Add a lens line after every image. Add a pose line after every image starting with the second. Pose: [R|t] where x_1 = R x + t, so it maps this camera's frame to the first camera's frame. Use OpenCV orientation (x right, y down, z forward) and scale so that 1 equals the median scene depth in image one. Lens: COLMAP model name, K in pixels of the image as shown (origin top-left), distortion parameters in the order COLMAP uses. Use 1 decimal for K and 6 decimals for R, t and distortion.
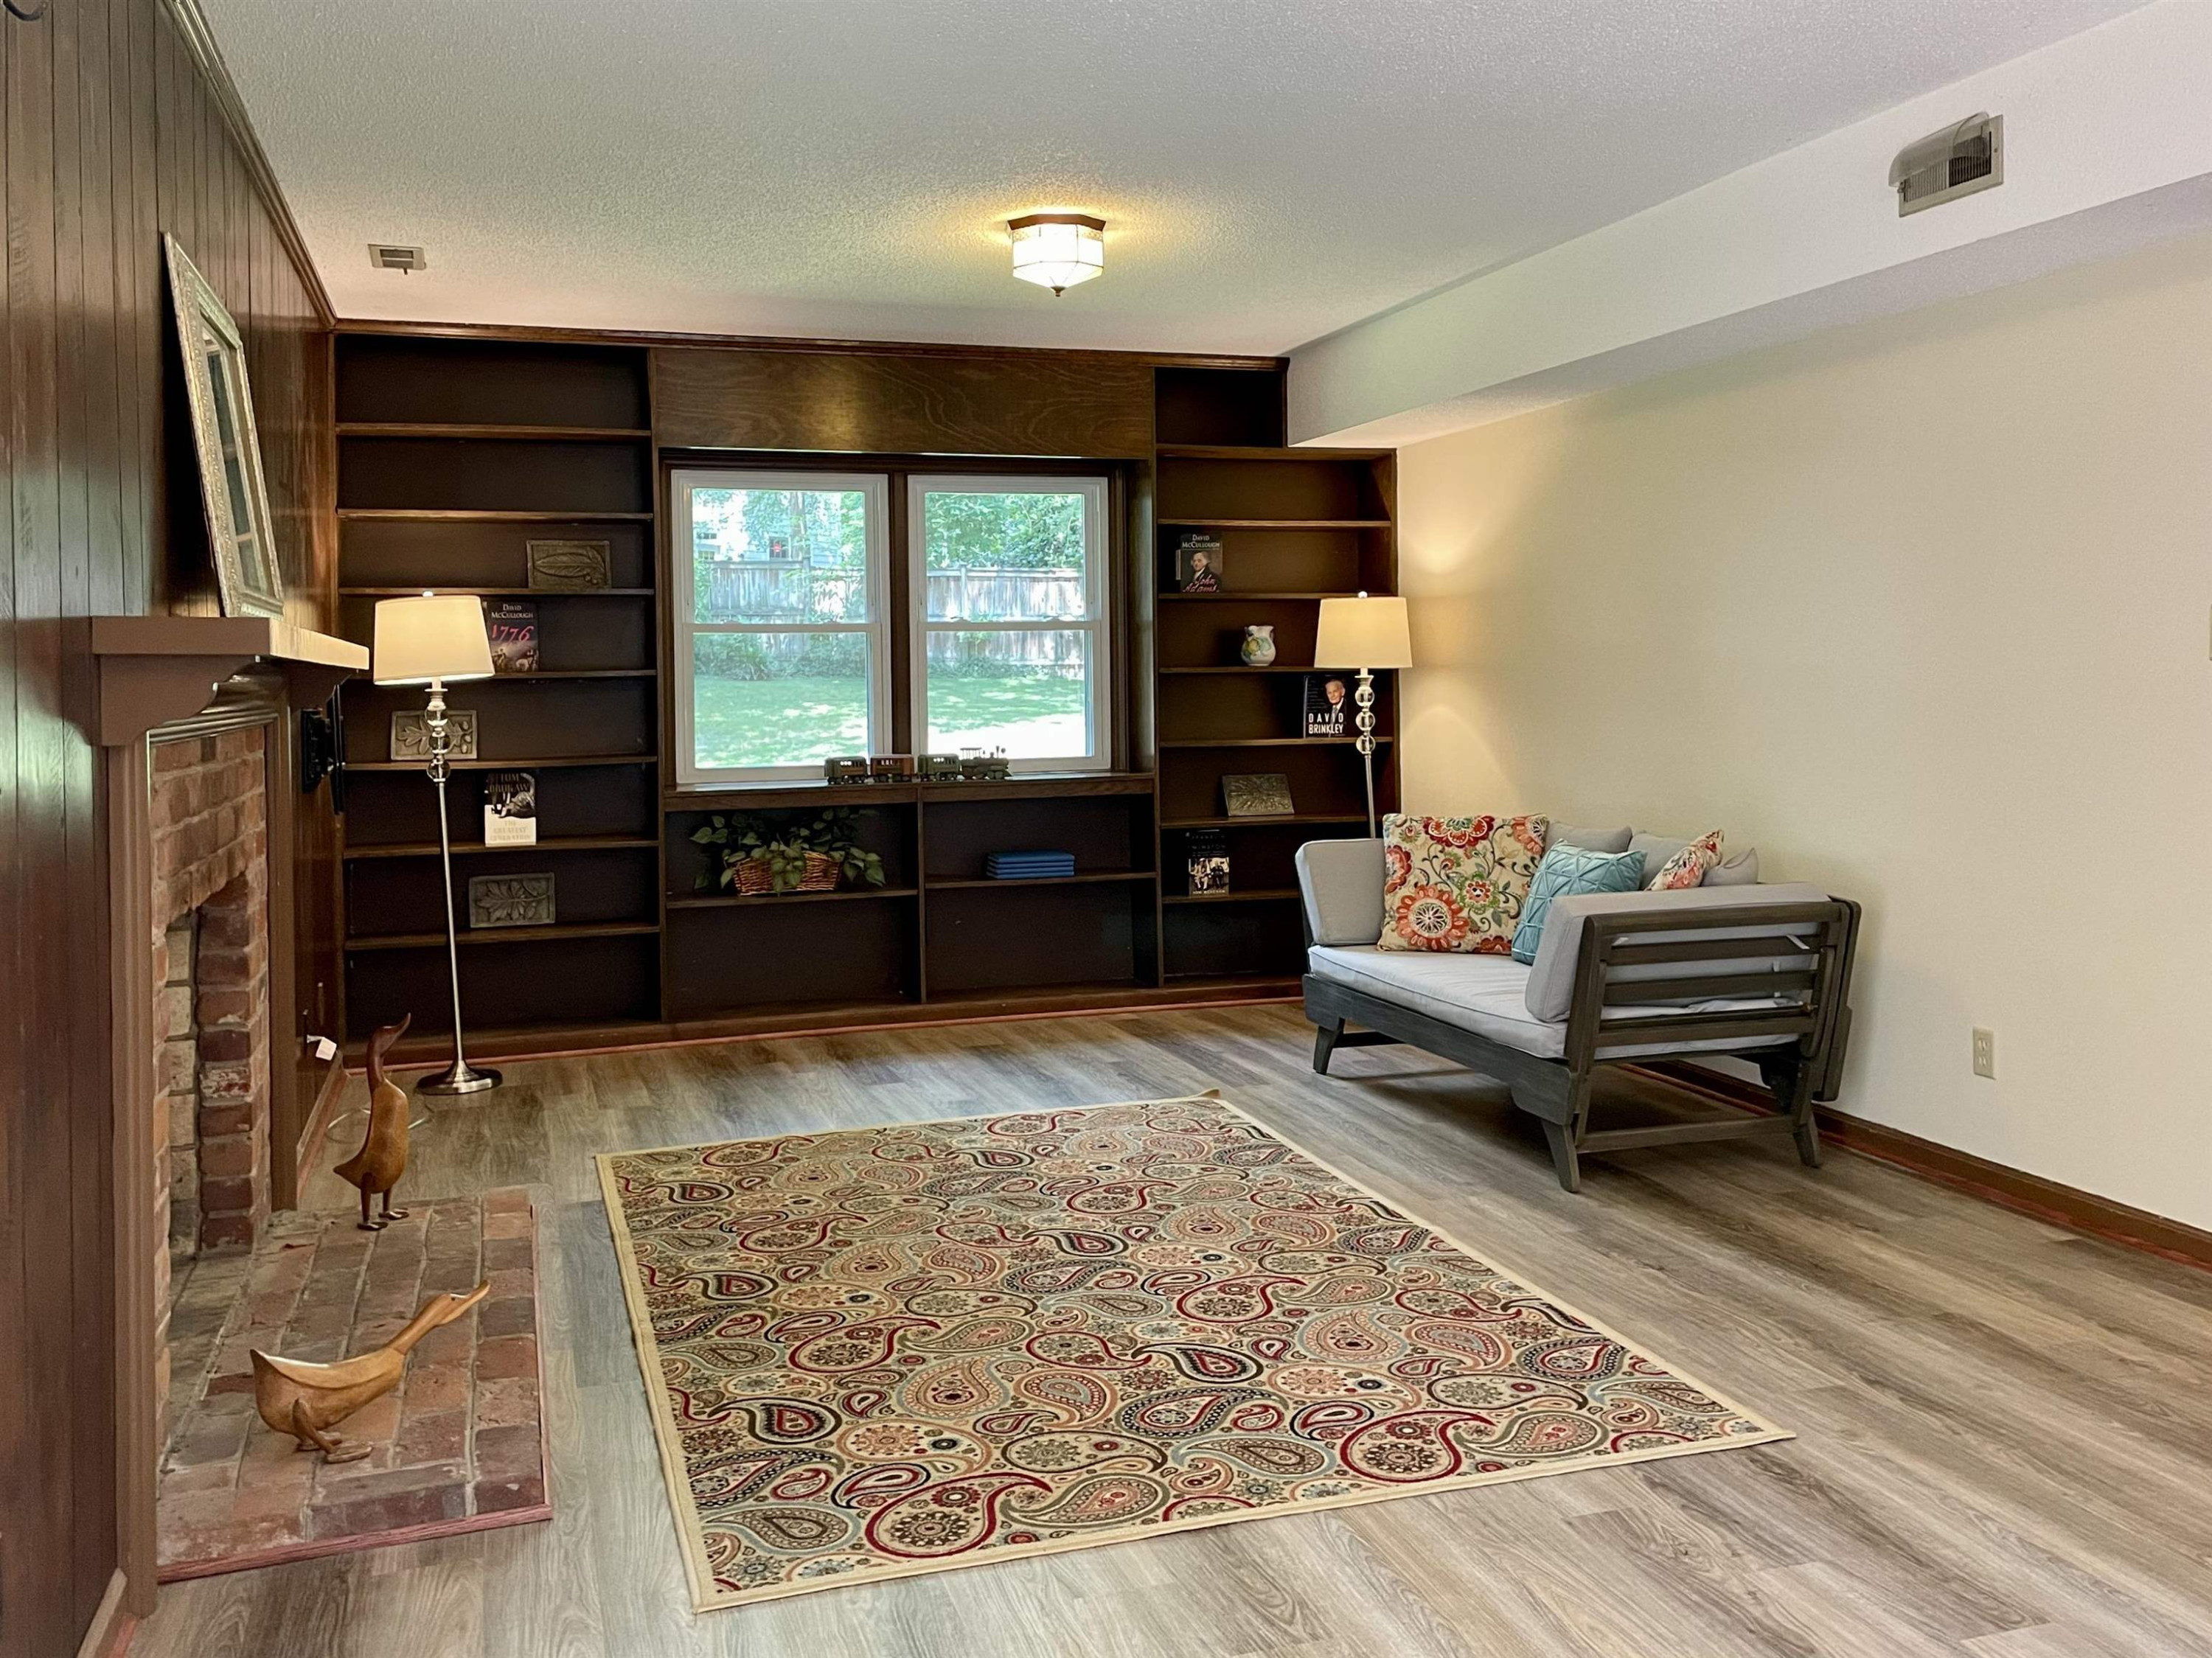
lens RADIAL K [[1998.1, 0, 1104.8], [0, 1998.1, 822.3], [0, 0, 1]] dist [0.065348, -0.043075]
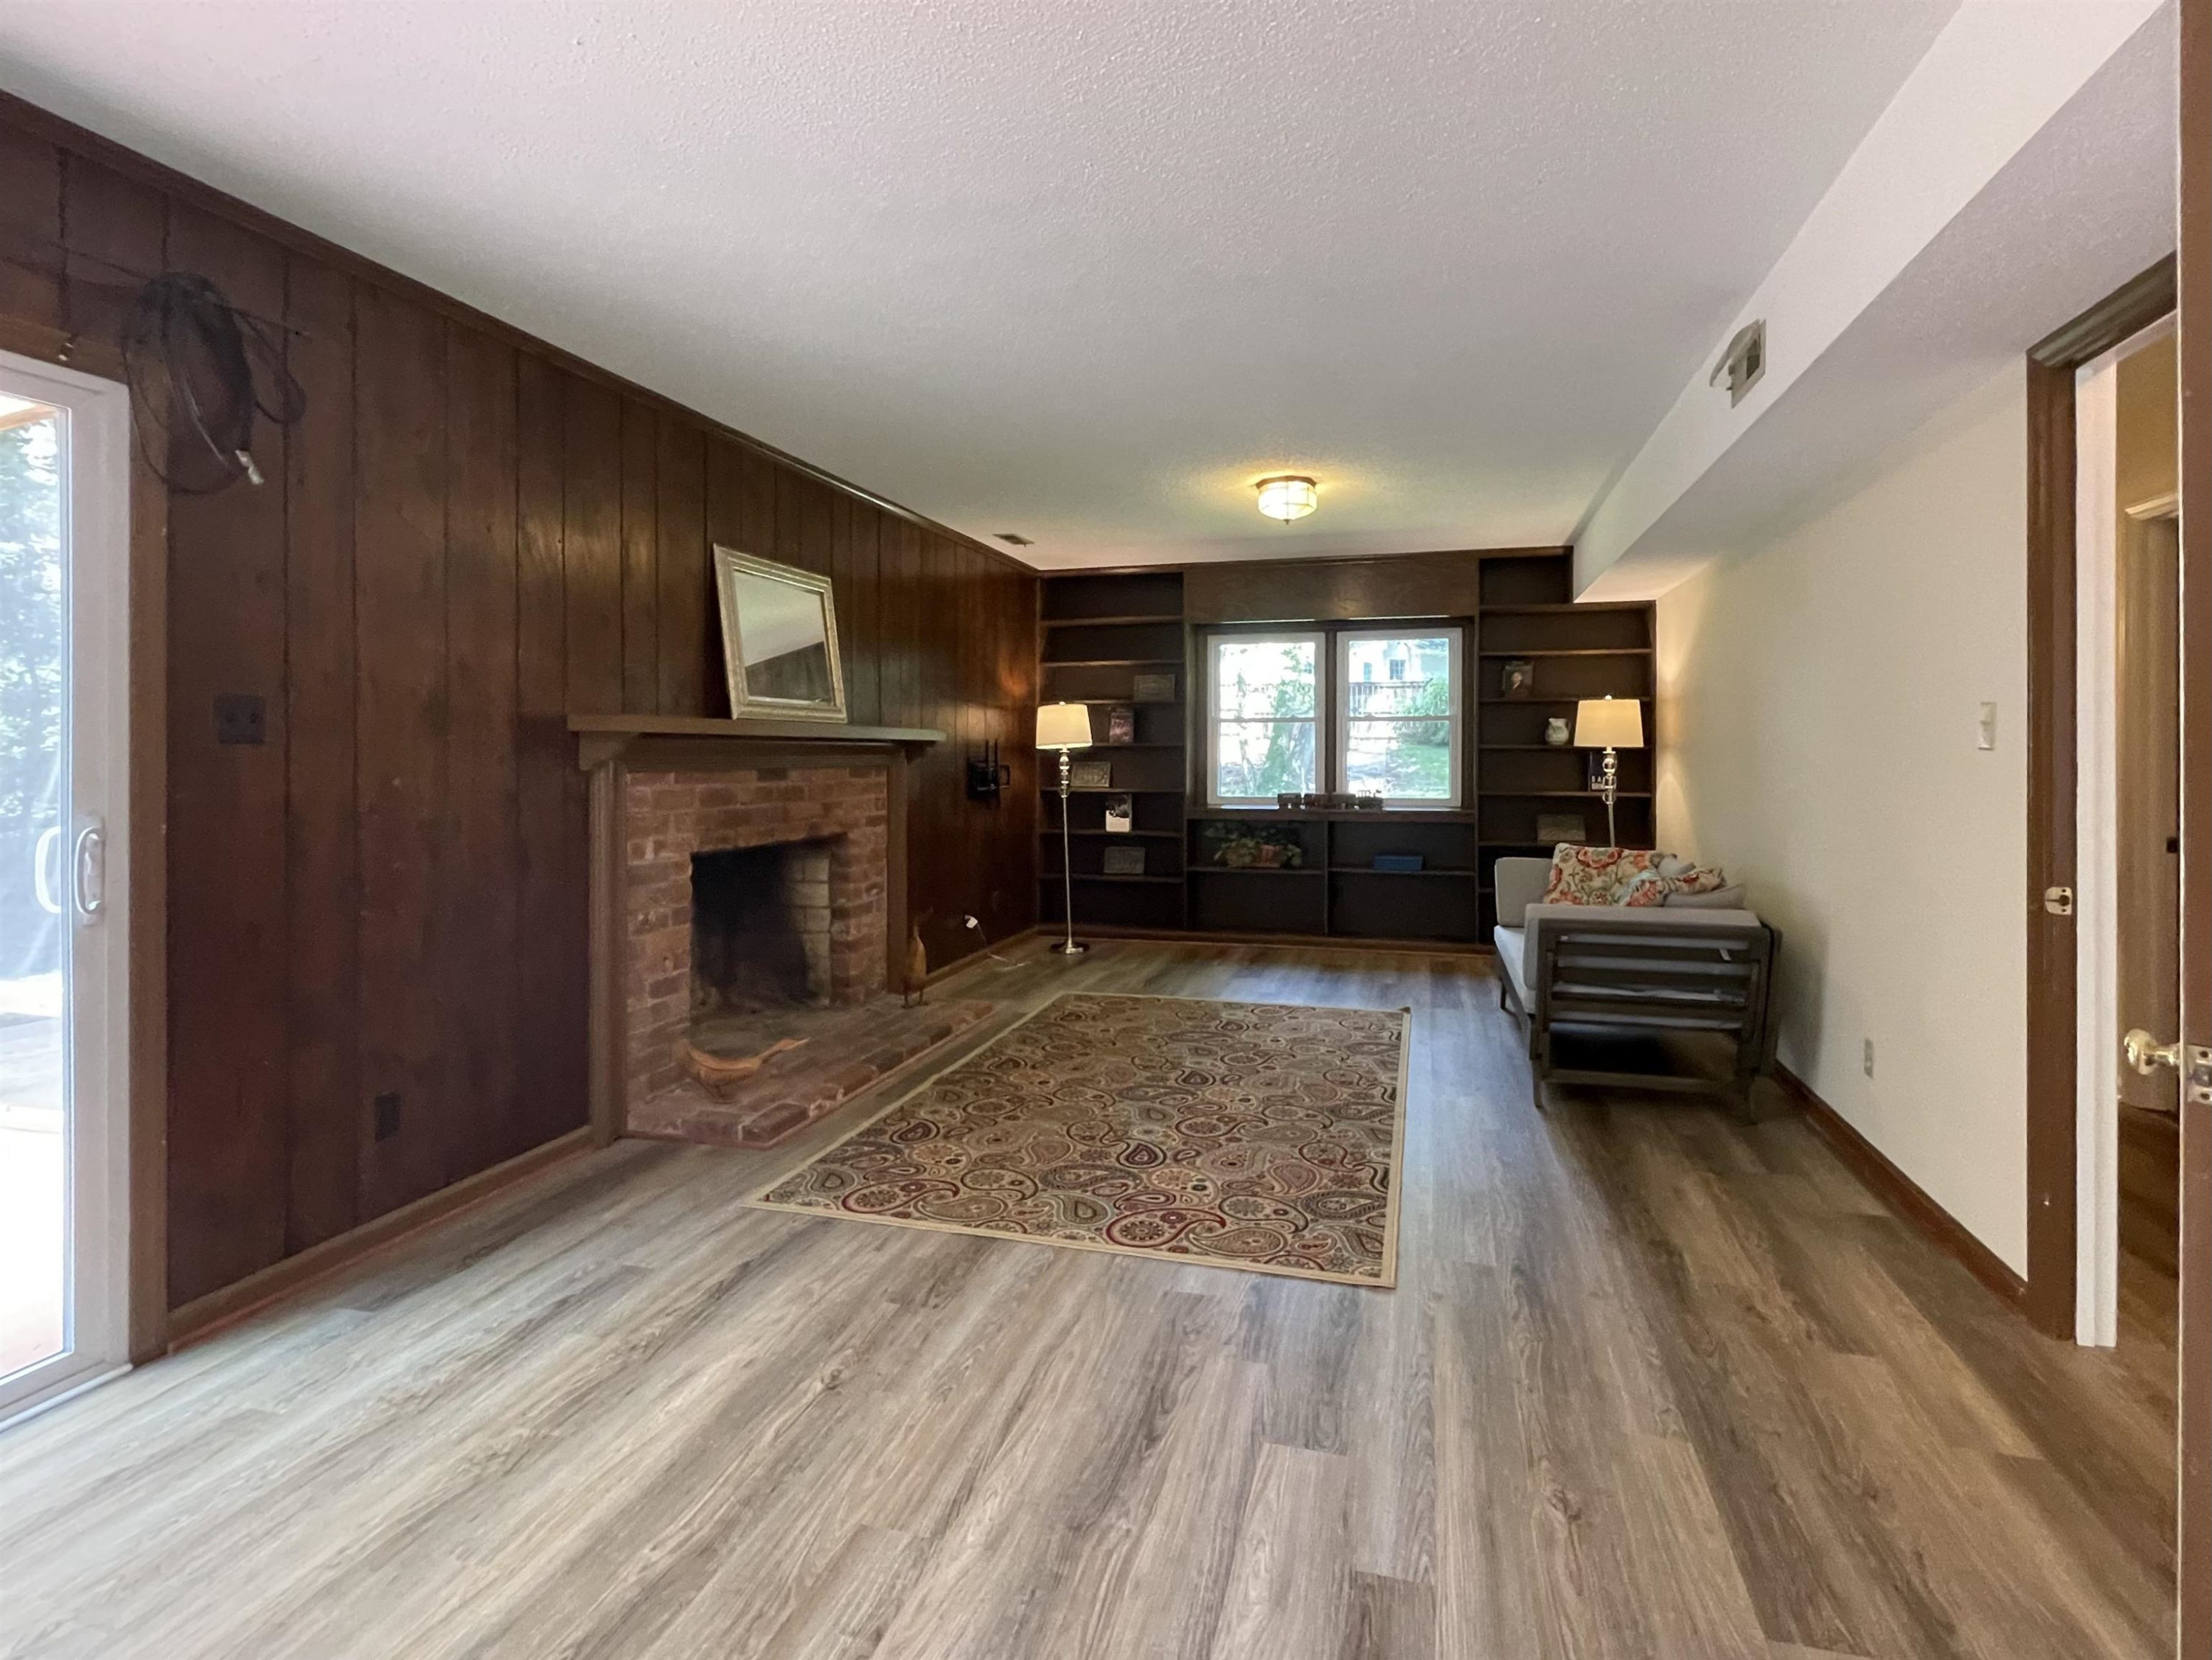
lens RADIAL K [[1077.8, 0, 1111.9], [0, 1077.8, 832.2], [0, 0, 1]] dist [-0.001478, 0.000146]
pose [[0.834235, 0.057207, -0.548434, 0.394403], [-0.054222, 0.998294, 0.021653, -0.015177], [0.548737, 0.011673, 0.835914, 0.173614]]
